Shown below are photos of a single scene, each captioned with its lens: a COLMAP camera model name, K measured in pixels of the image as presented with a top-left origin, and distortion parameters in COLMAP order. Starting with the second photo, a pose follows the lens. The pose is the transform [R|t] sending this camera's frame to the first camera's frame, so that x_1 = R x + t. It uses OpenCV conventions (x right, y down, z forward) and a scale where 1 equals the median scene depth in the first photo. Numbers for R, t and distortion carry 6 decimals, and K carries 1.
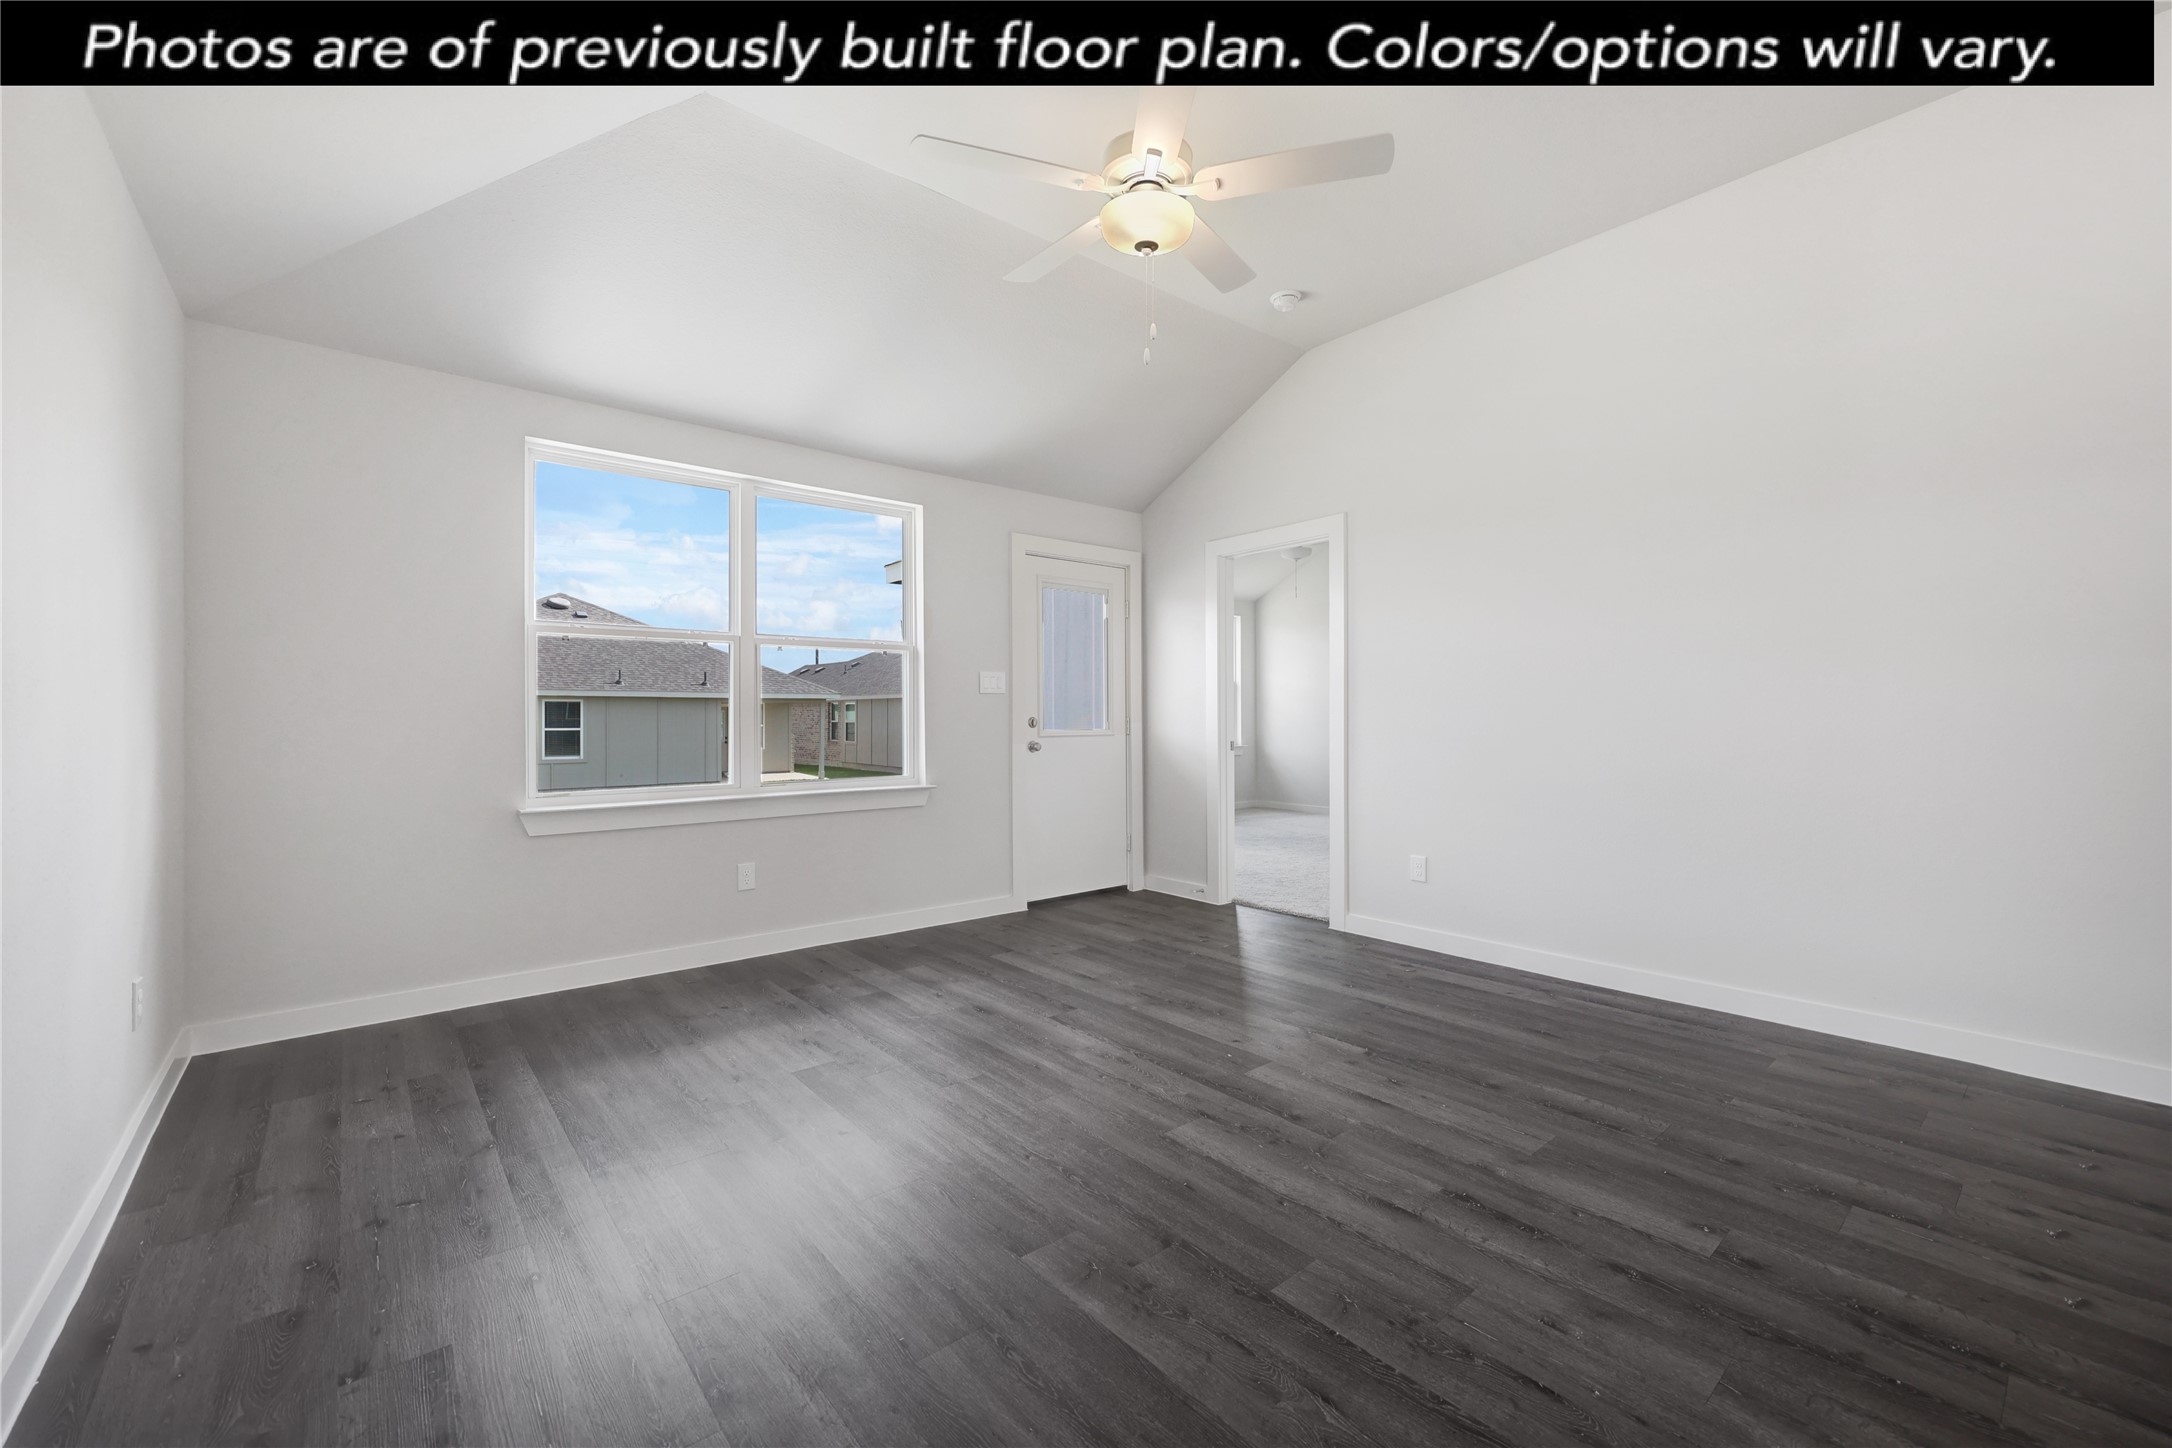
lens RADIAL K [[894.1, 0, 1090.7], [0, 894.1, 717.2], [0, 0, 1]] dist [0.000676, 0.000015]
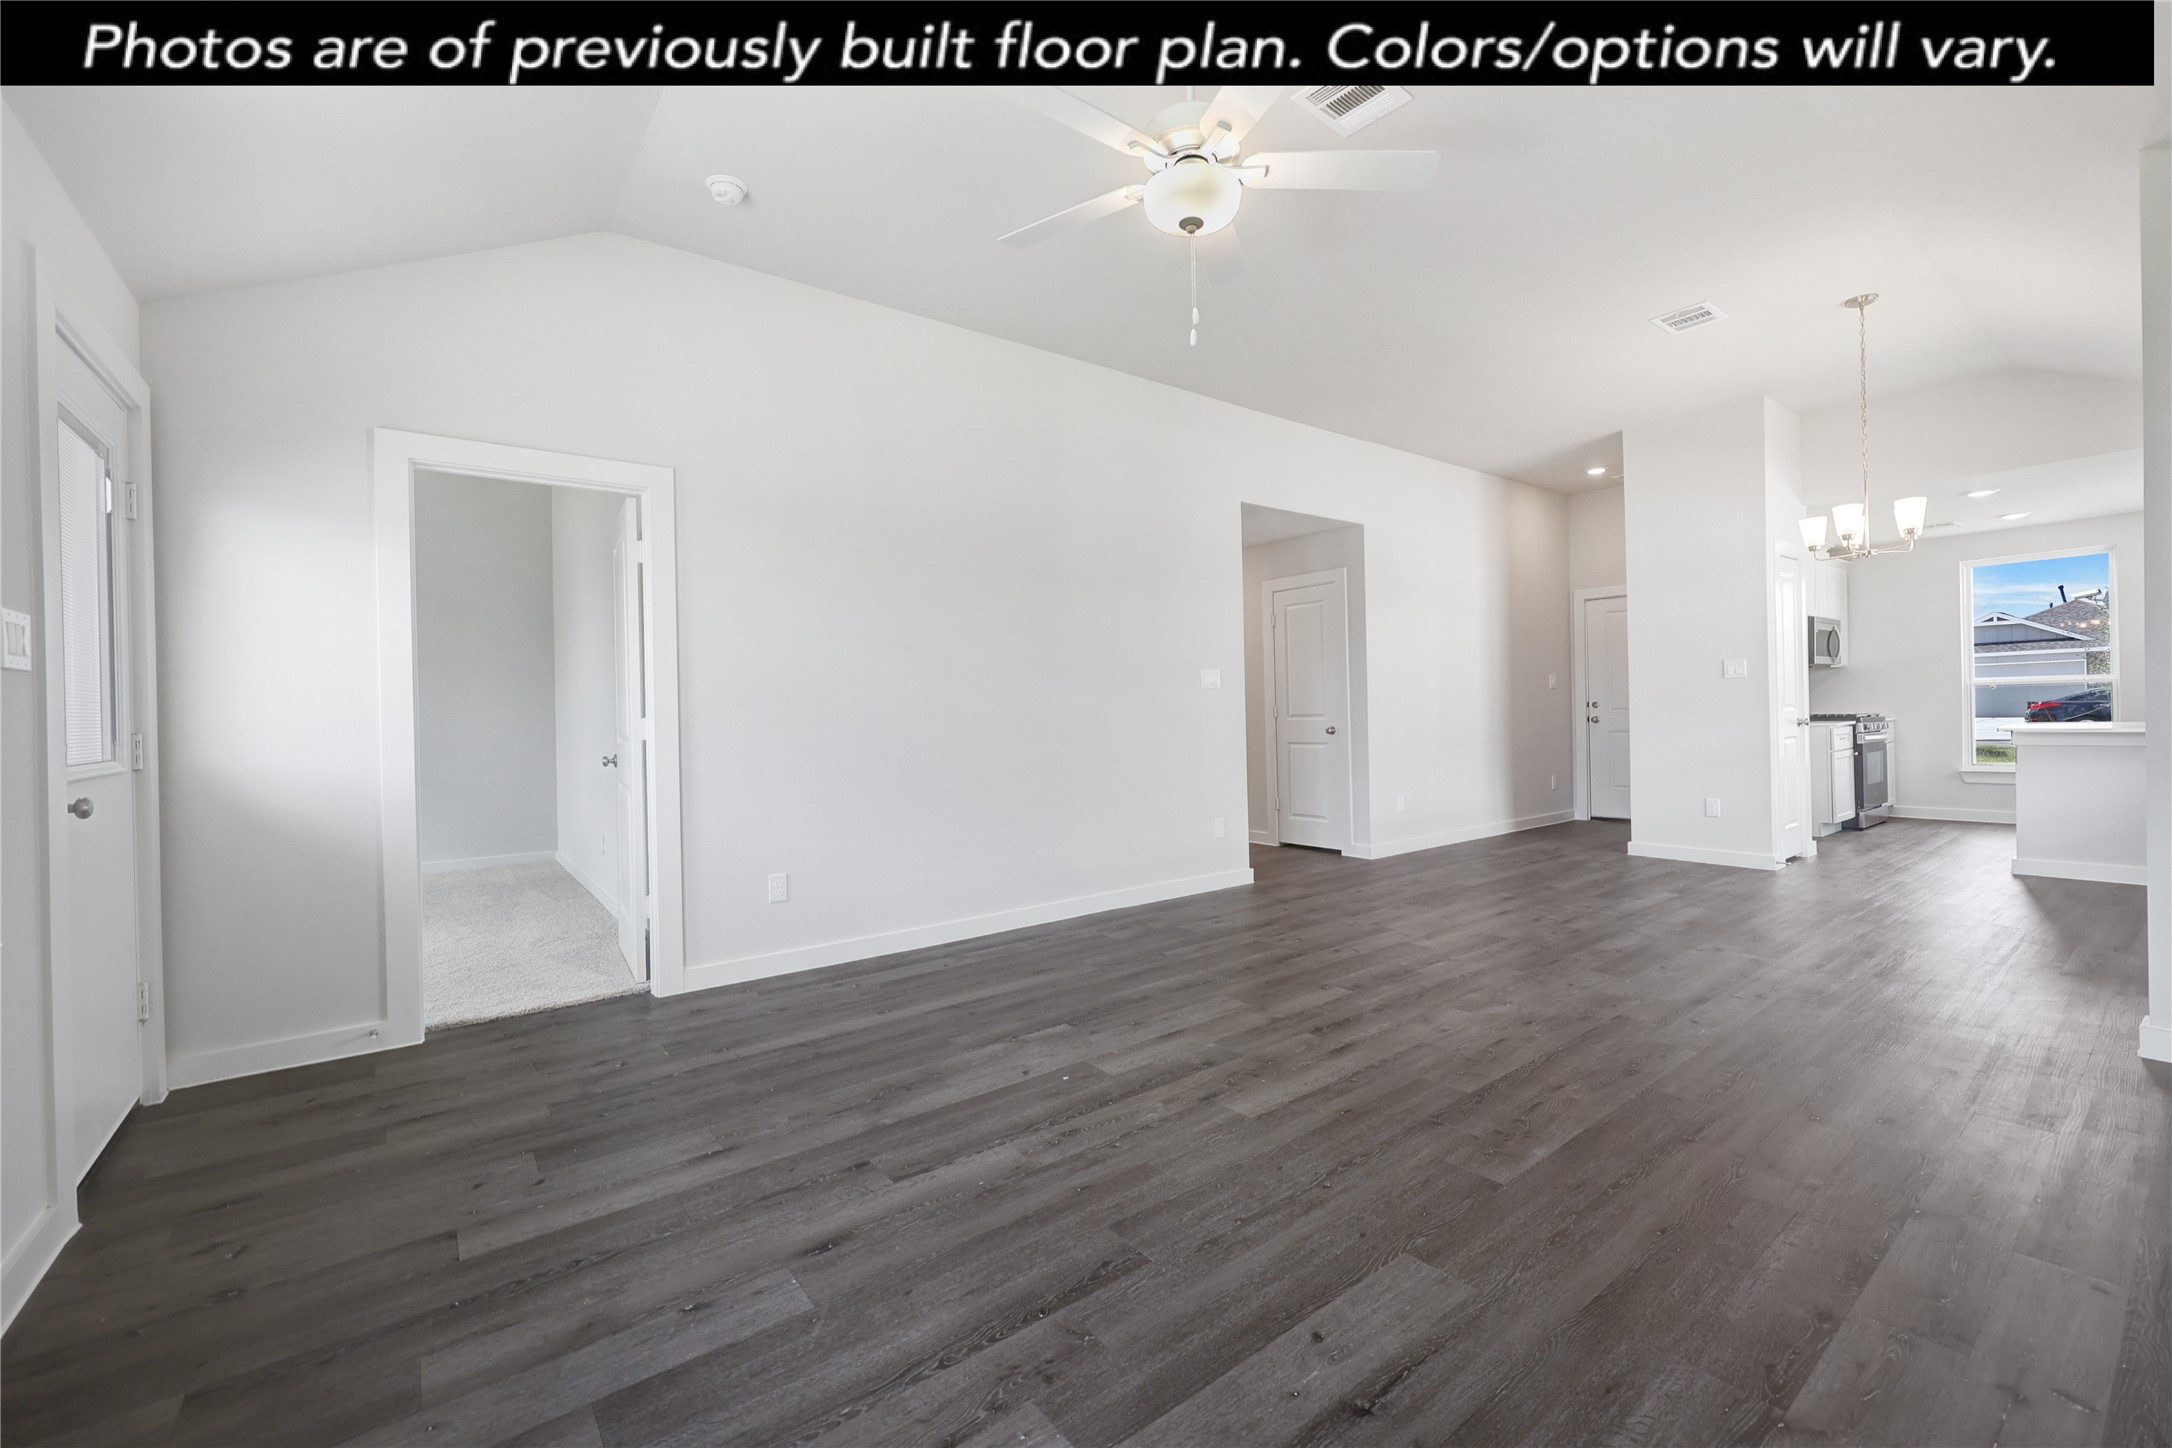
lens RADIAL K [[894.1, 0, 1090.7], [0, 894.1, 717.2], [0, 0, 1]] dist [0.000676, 0.000015]
pose [[0.025097, 0.000967, 0.999685, -0.898770], [0.018873, 0.999821, -0.001441, 0.003515], [-0.999507, 0.018903, 0.025074, 1.088047]]
